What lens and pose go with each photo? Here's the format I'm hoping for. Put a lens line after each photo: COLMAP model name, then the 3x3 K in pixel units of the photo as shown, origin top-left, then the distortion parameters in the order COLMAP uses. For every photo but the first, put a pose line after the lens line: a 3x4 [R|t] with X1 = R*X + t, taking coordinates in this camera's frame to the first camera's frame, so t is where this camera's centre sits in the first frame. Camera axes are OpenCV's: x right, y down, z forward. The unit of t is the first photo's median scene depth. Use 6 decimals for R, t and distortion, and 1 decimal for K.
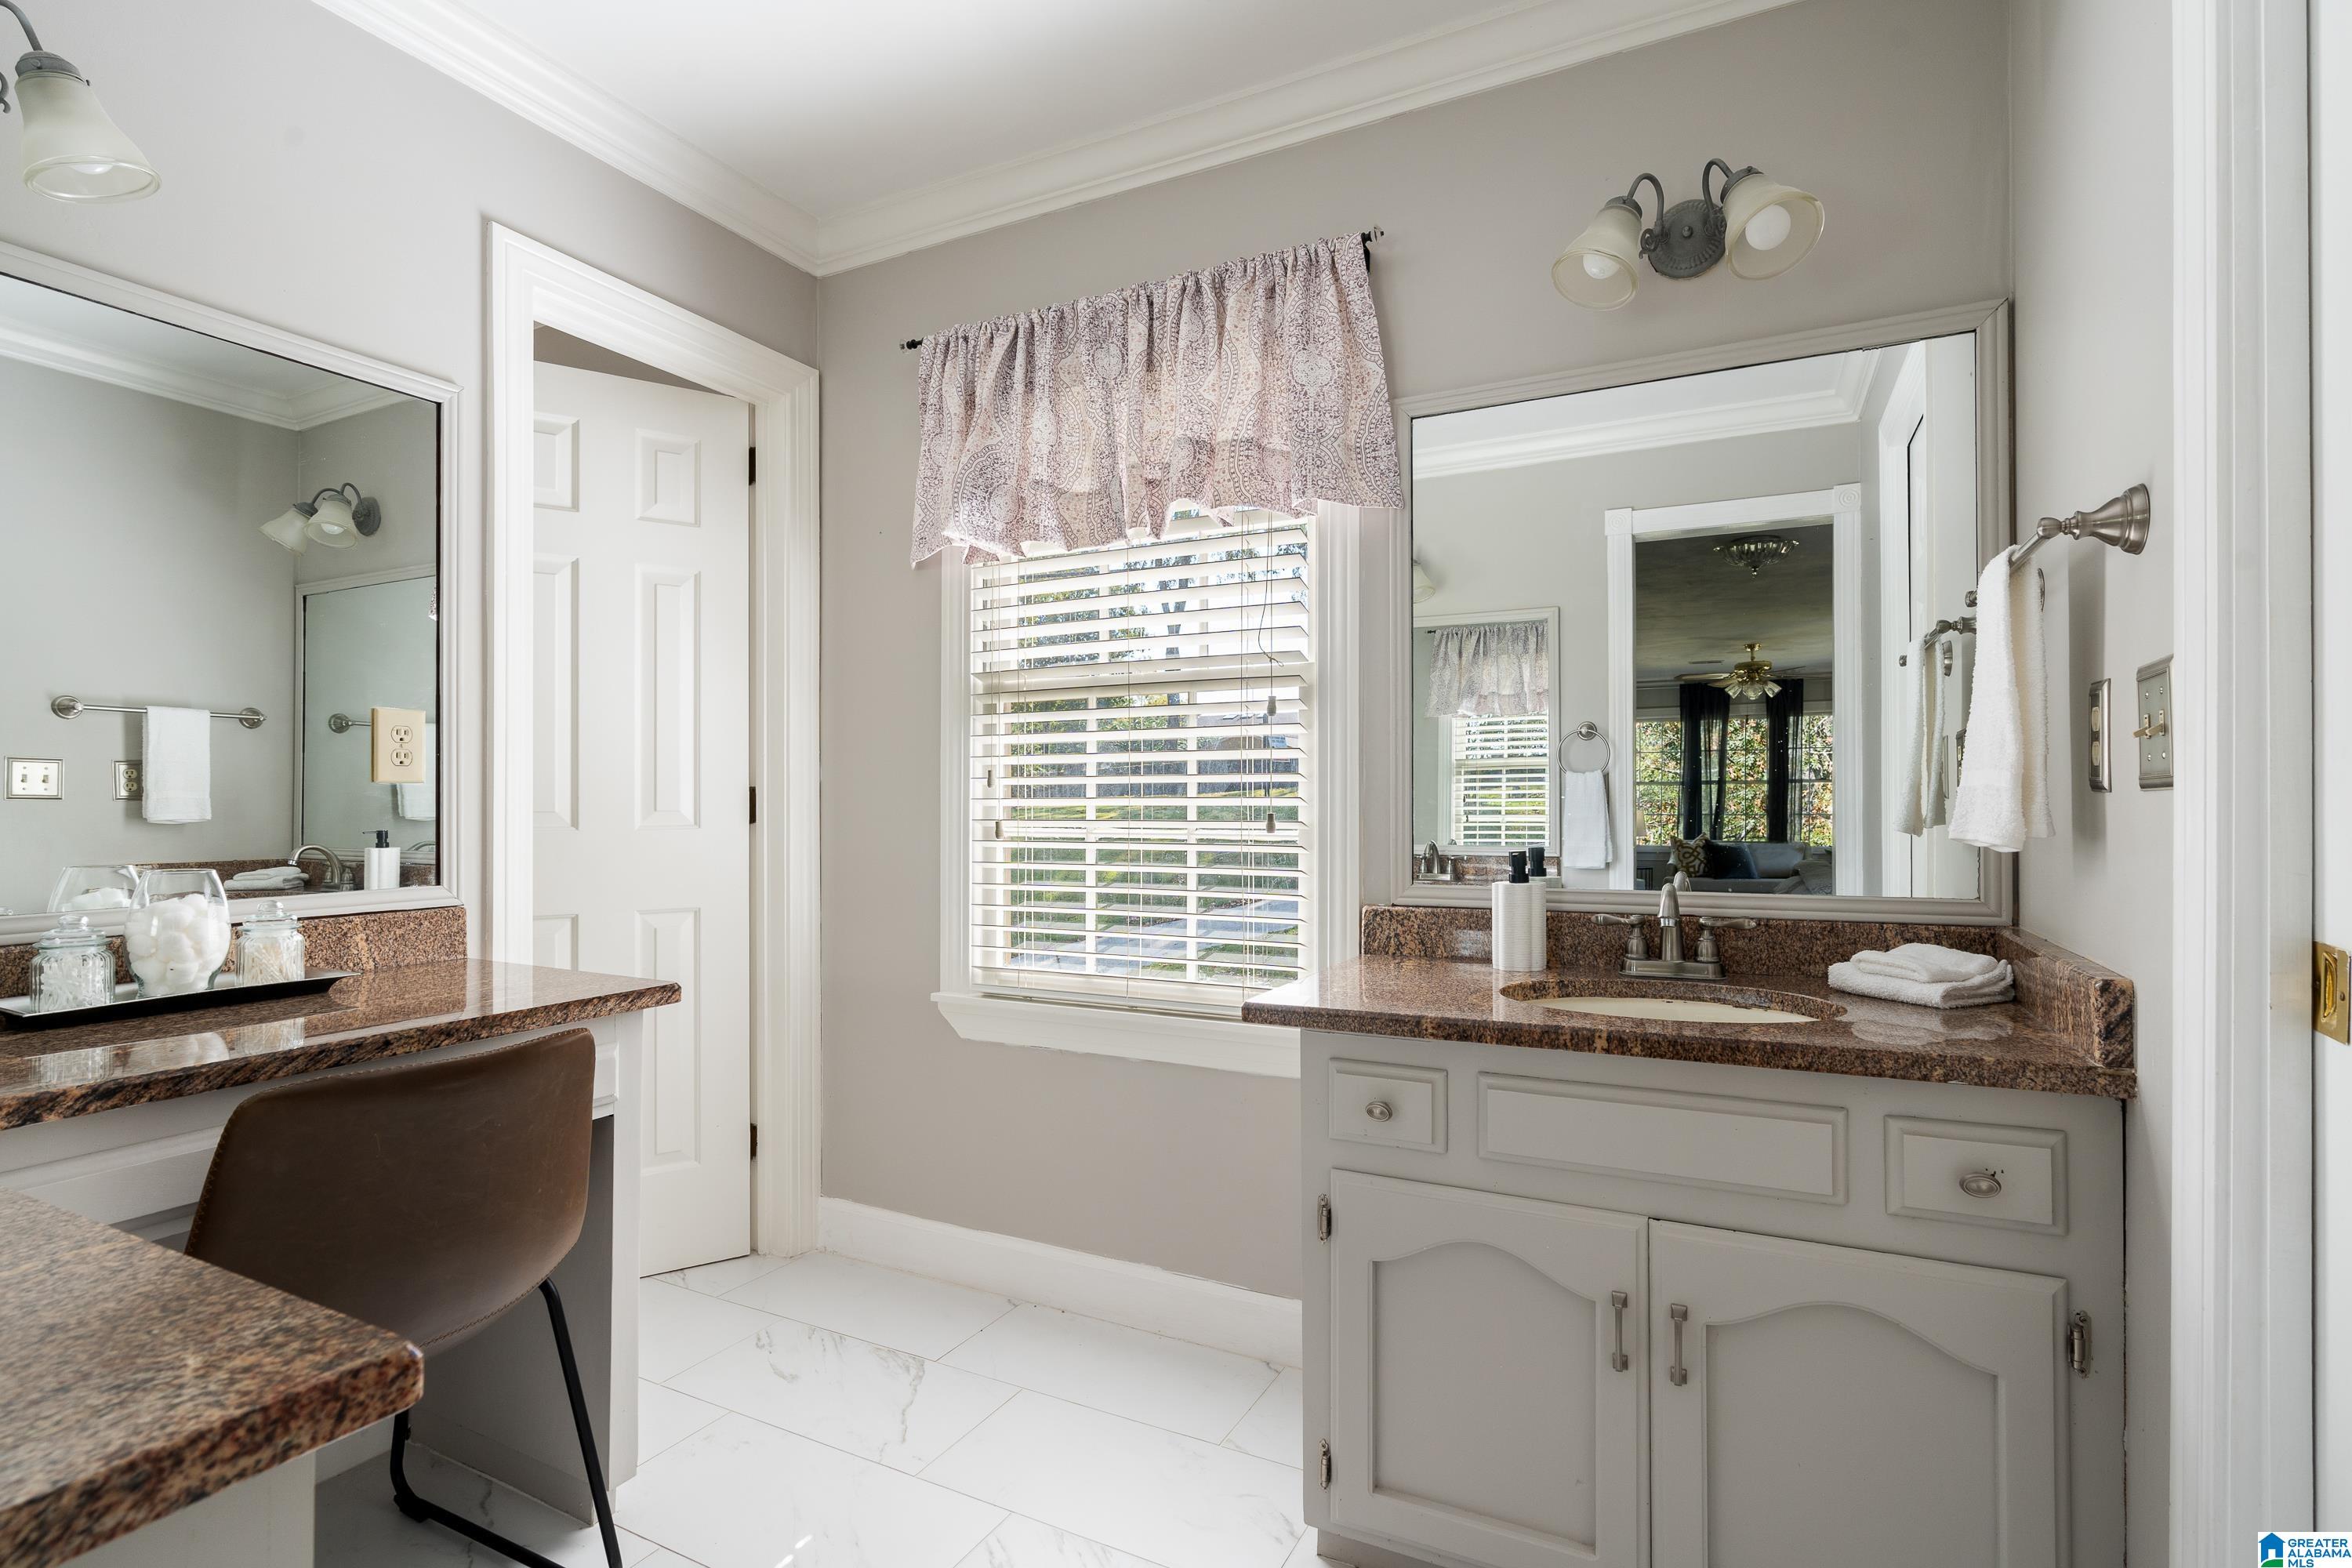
lens RADIAL K [[1128.4, 0, 1175.6], [0, 1128.4, 790.7], [0, 0, 1]] dist [-0.001743, -0.000030]
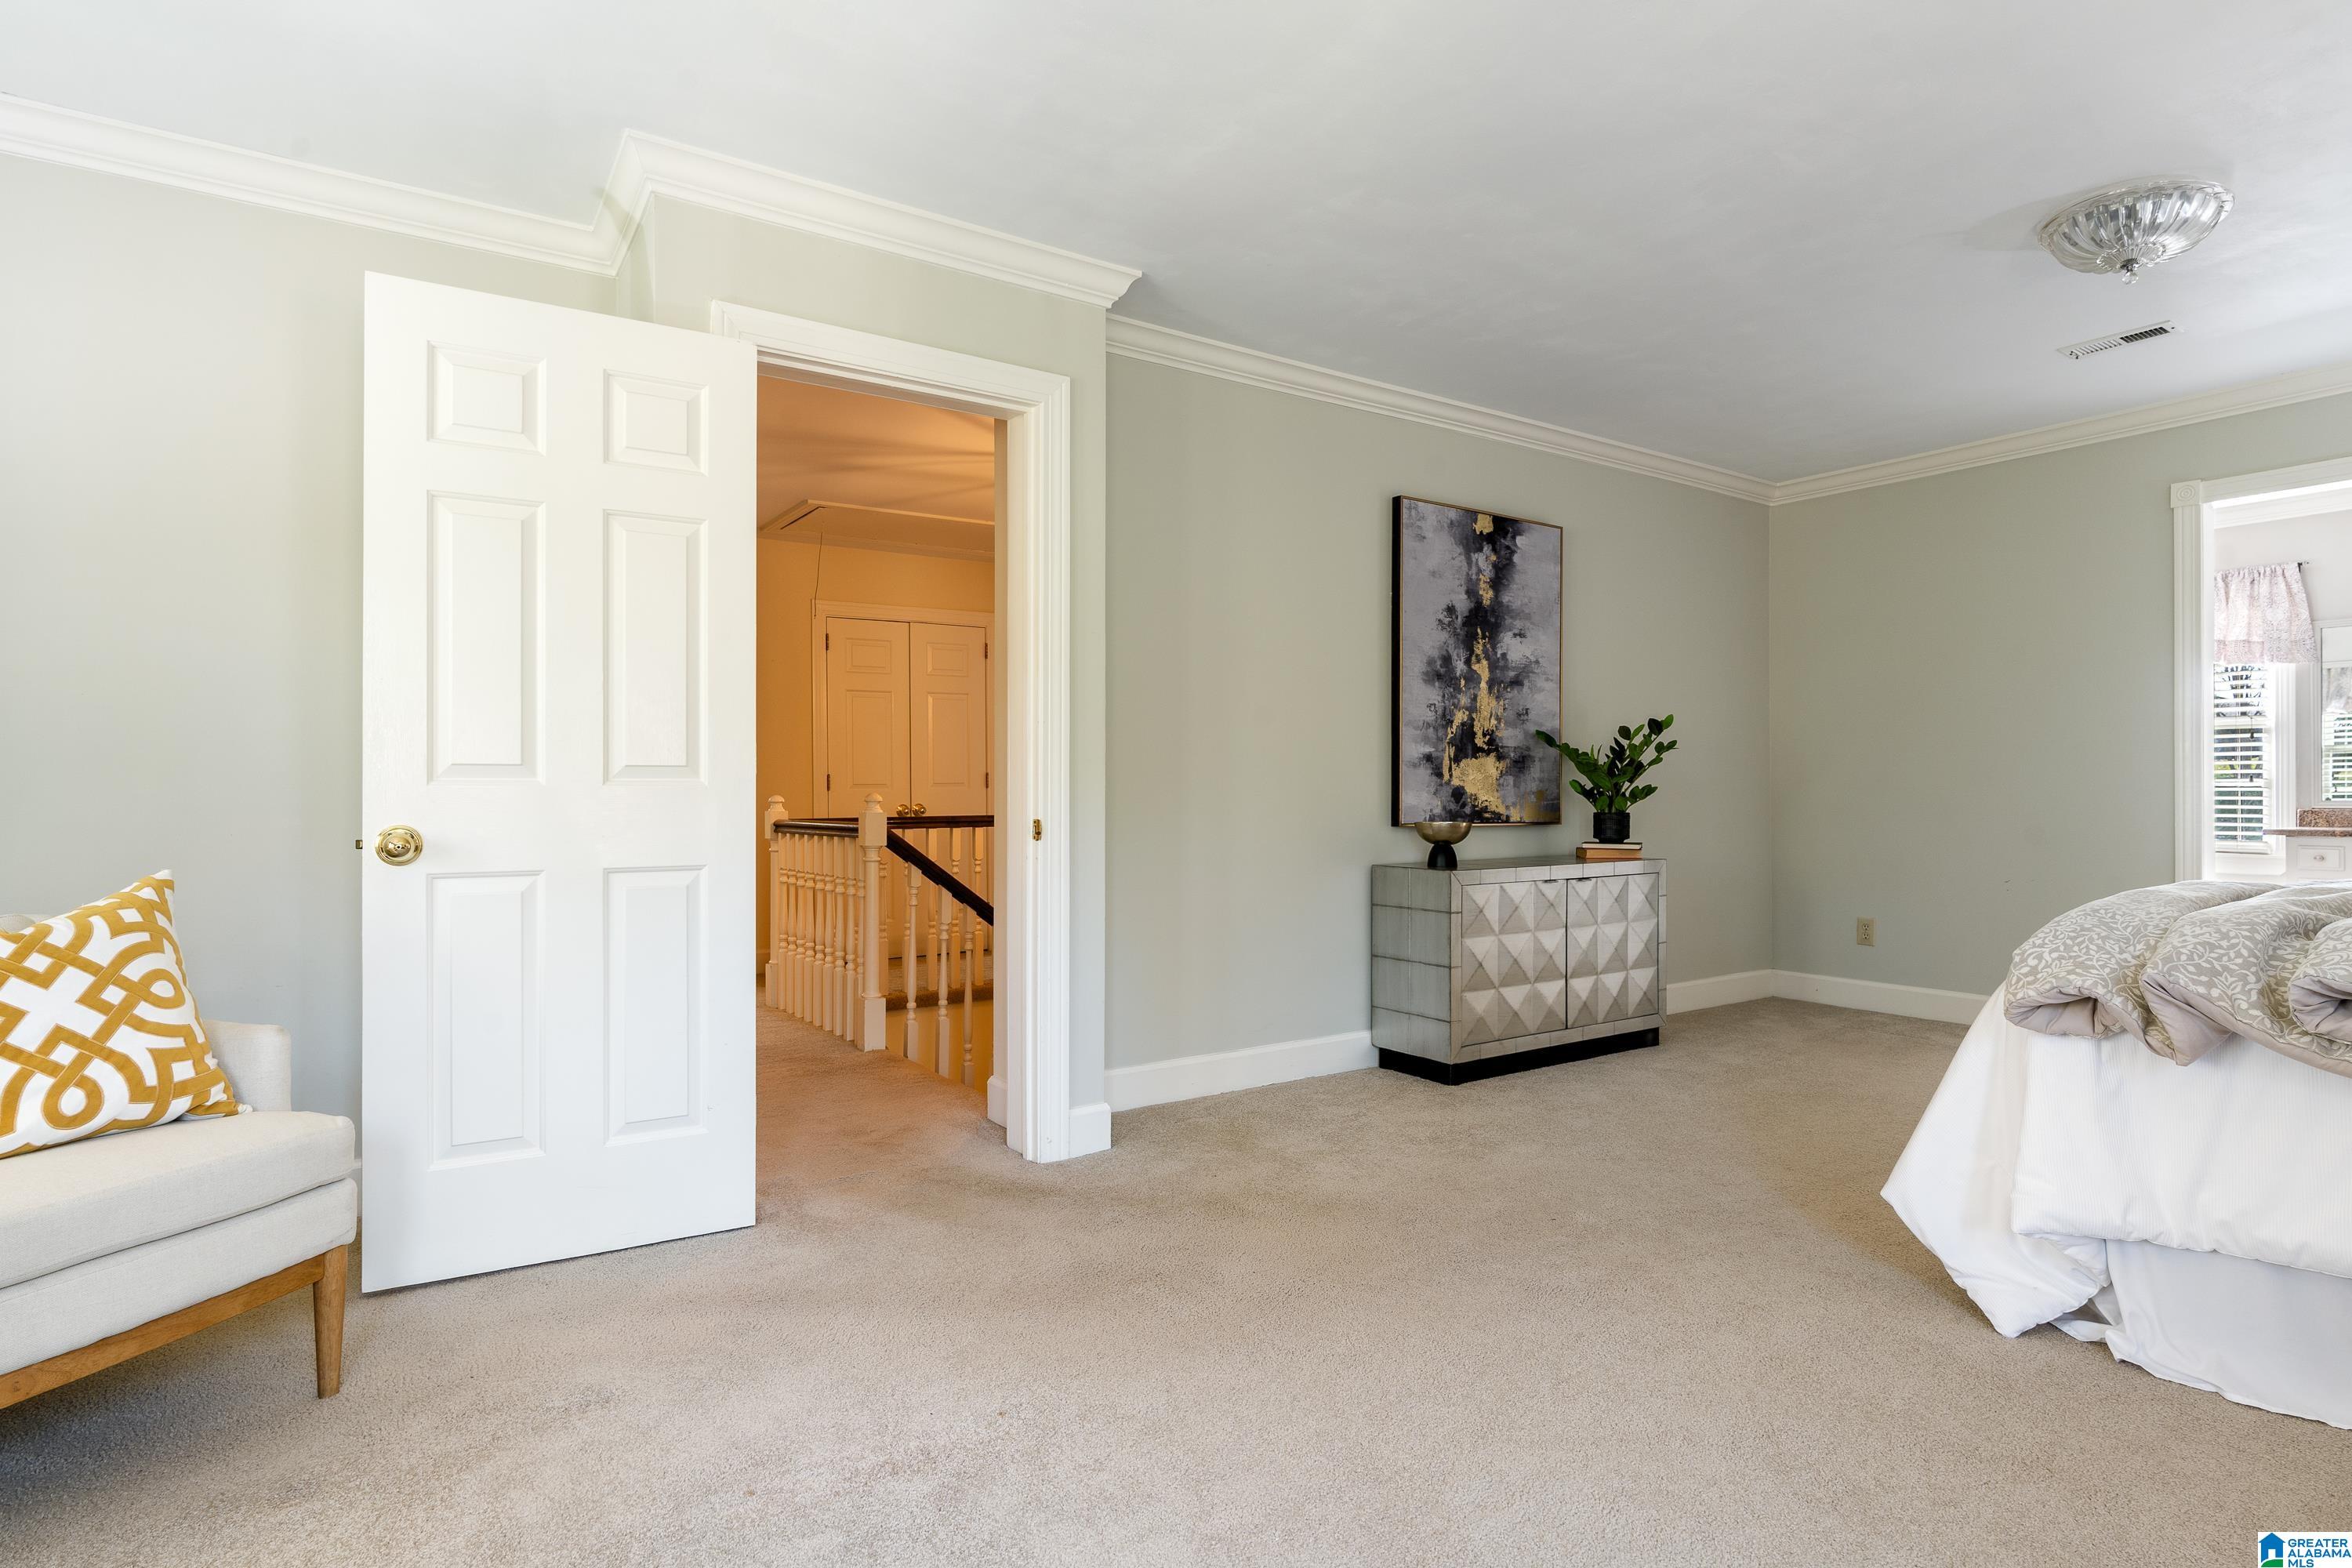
lens RADIAL K [[1242.5, 0, 1176.6], [0, 1242.5, 791.7], [0, 0, 1]] dist [0.001181, 0.000251]
pose [[0.883392, -0.002803, -0.468626, -0.805806], [0.007711, 0.999934, 0.008556, 0.014096], [0.468571, -0.011171, 0.883355, -2.876235]]
